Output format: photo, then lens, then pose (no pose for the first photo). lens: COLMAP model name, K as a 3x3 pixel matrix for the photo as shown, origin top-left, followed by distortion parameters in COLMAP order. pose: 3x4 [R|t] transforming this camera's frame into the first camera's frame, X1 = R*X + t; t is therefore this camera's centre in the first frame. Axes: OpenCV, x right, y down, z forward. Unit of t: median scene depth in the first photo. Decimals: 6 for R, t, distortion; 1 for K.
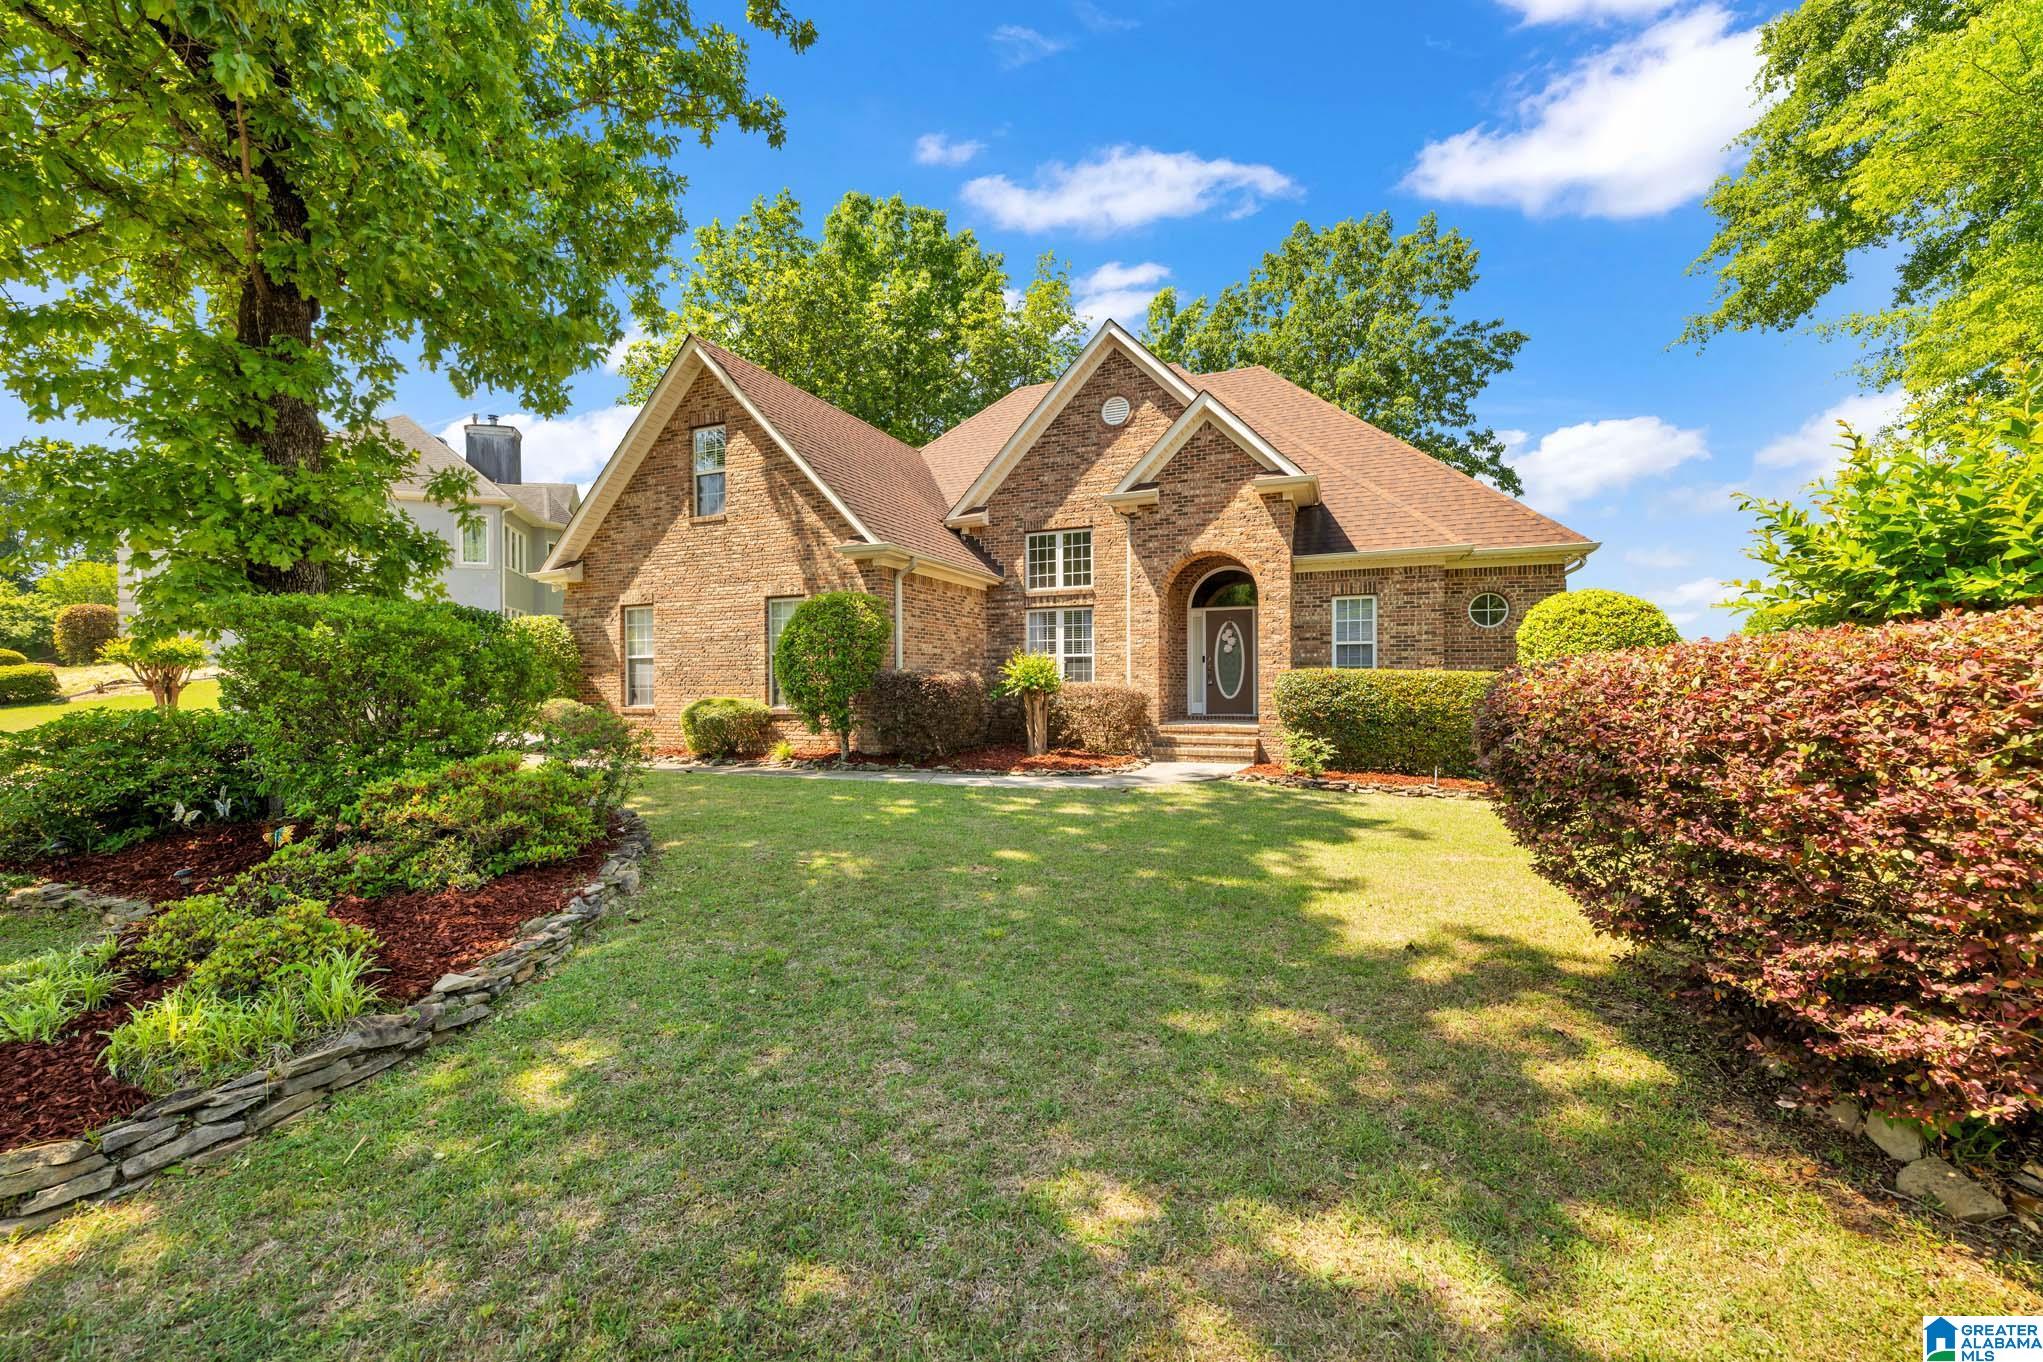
lens RADIAL K [[815.6, 0, 1015.1], [0, 815.6, 687.2], [0, 0, 1]] dist [-0.001258, 0.000117]
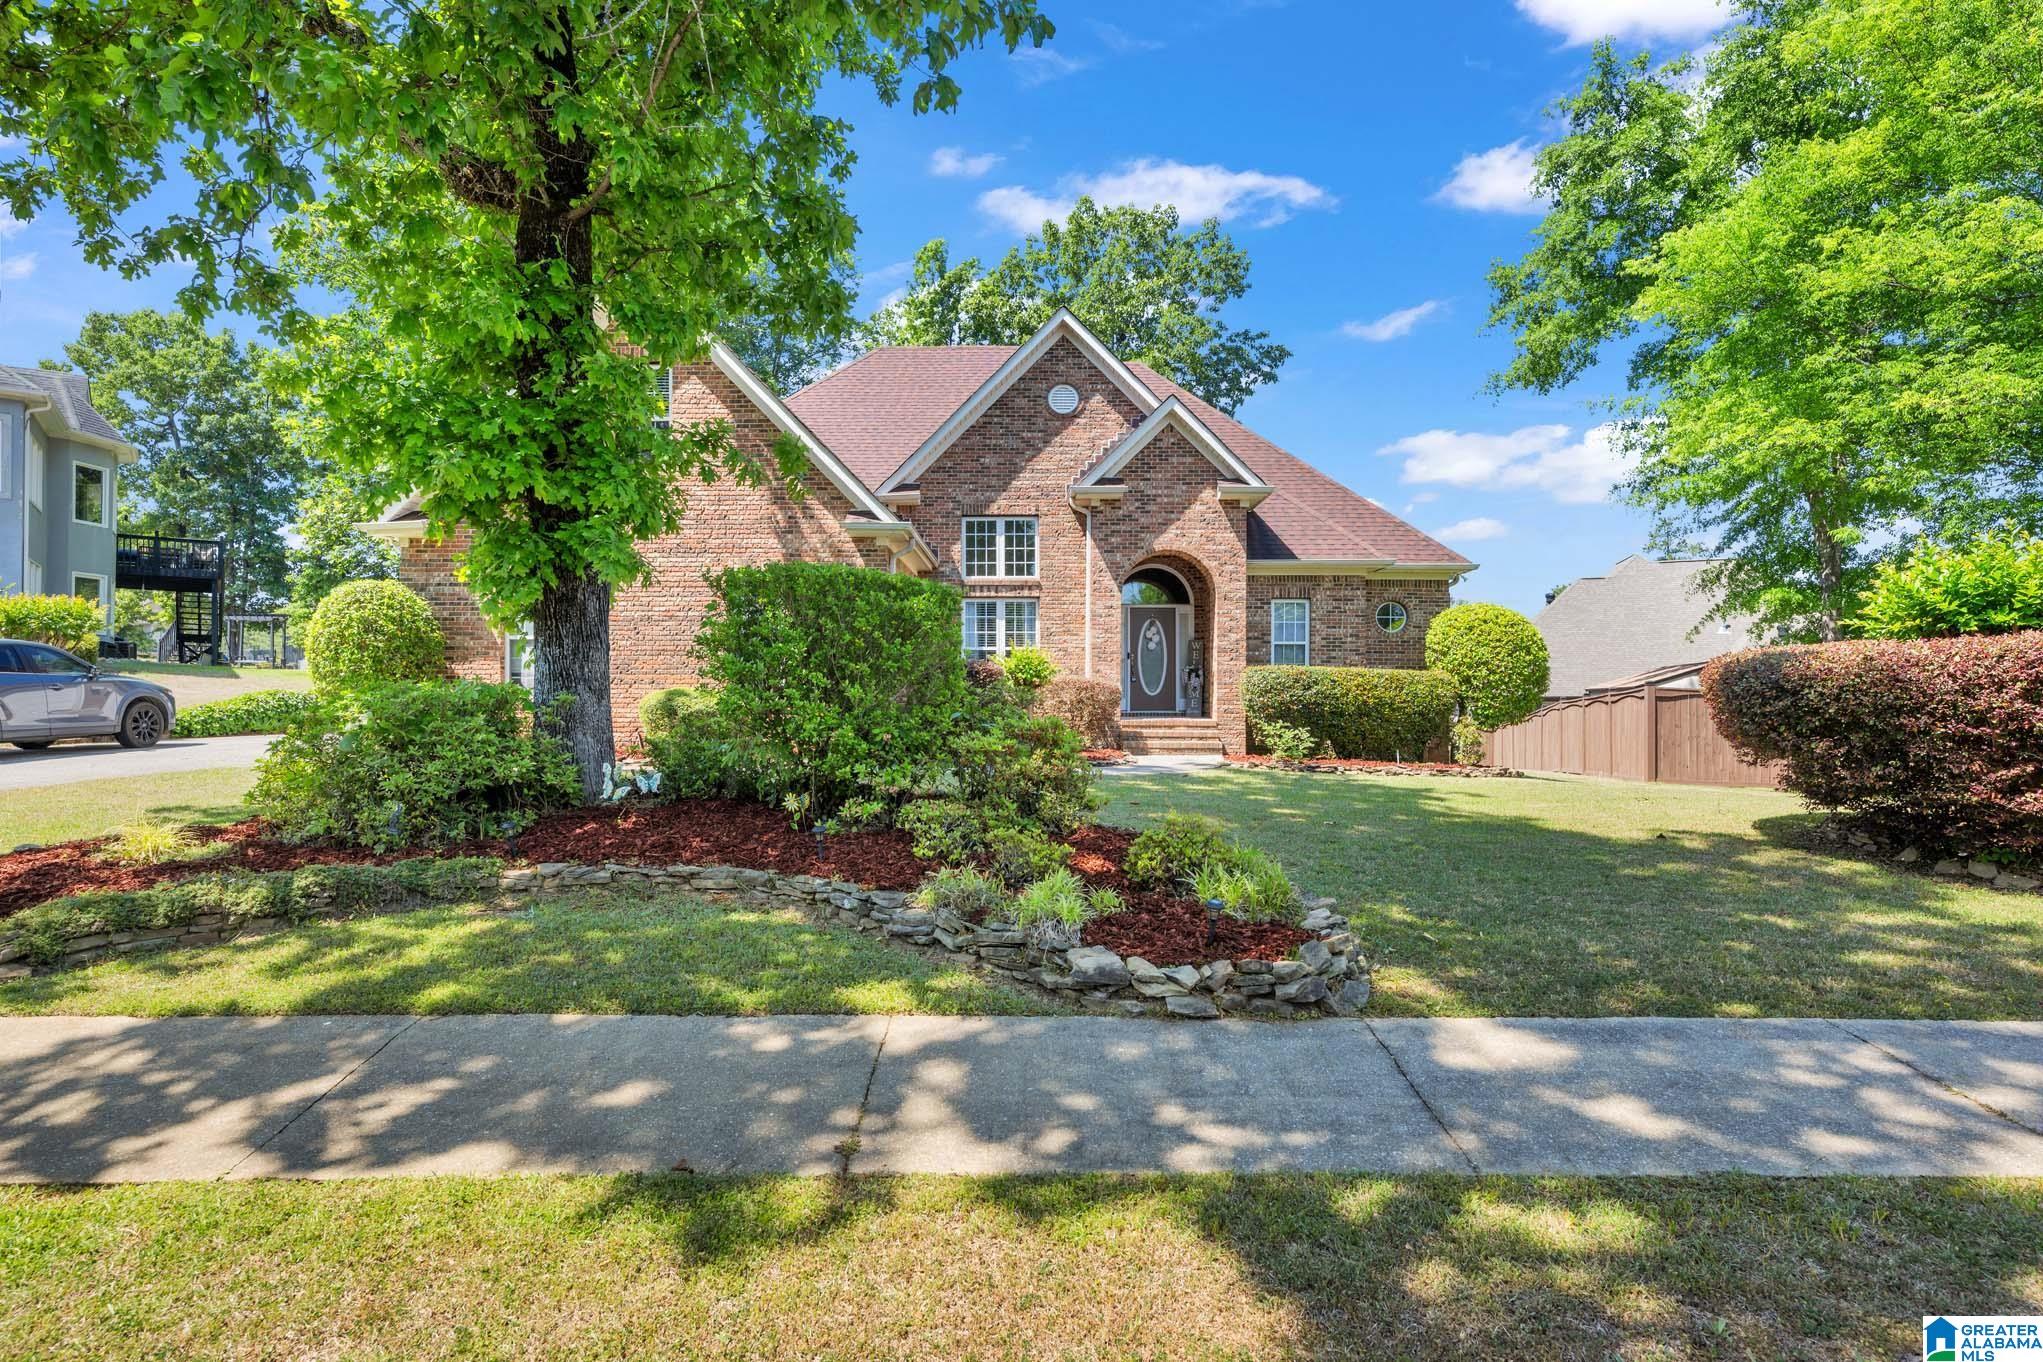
lens RADIAL K [[998.5, 0, 1015.2], [0, 998.5, 679.4], [0, 0, 1]] dist [0.000926, -0.000431]
pose [[0.926895, 0.011899, 0.375132, -0.372973], [-0.006072, 0.999842, -0.016712, 0.016416], [-0.375272, 0.013212, 0.926821, -0.081805]]
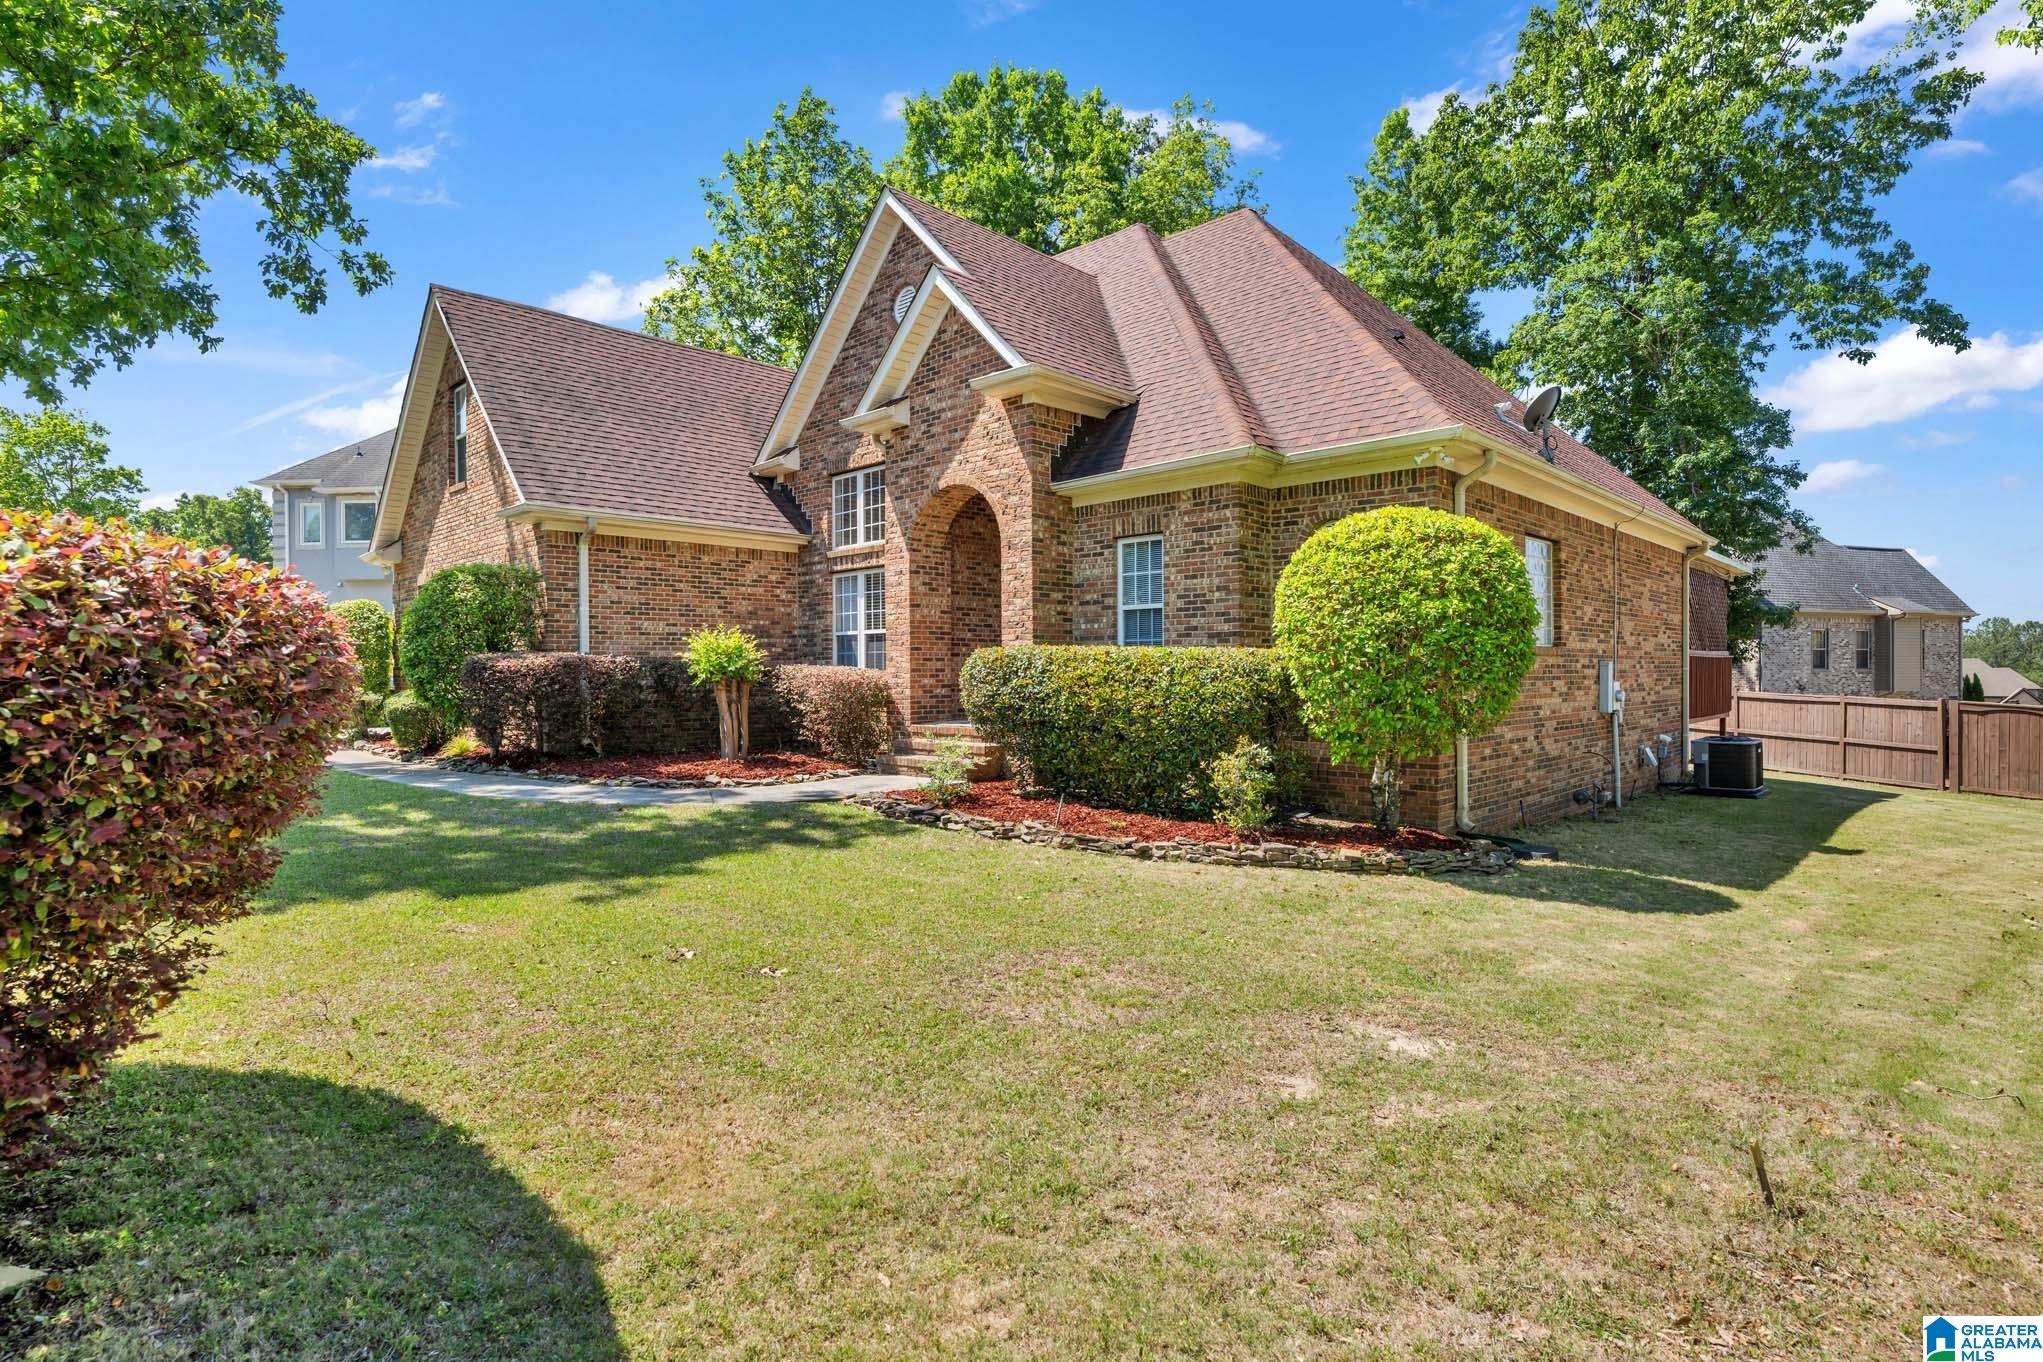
lens RADIAL K [[998.5, 0, 1019.6], [0, 998.5, 679.7], [0, 0, 1]] dist [0.000926, -0.000431]
pose [[0.933418, 0.001293, -0.358789, 0.549015], [0.001461, 0.999972, 0.007405, -0.000589], [0.358788, -0.007436, 0.933389, 0.174413]]
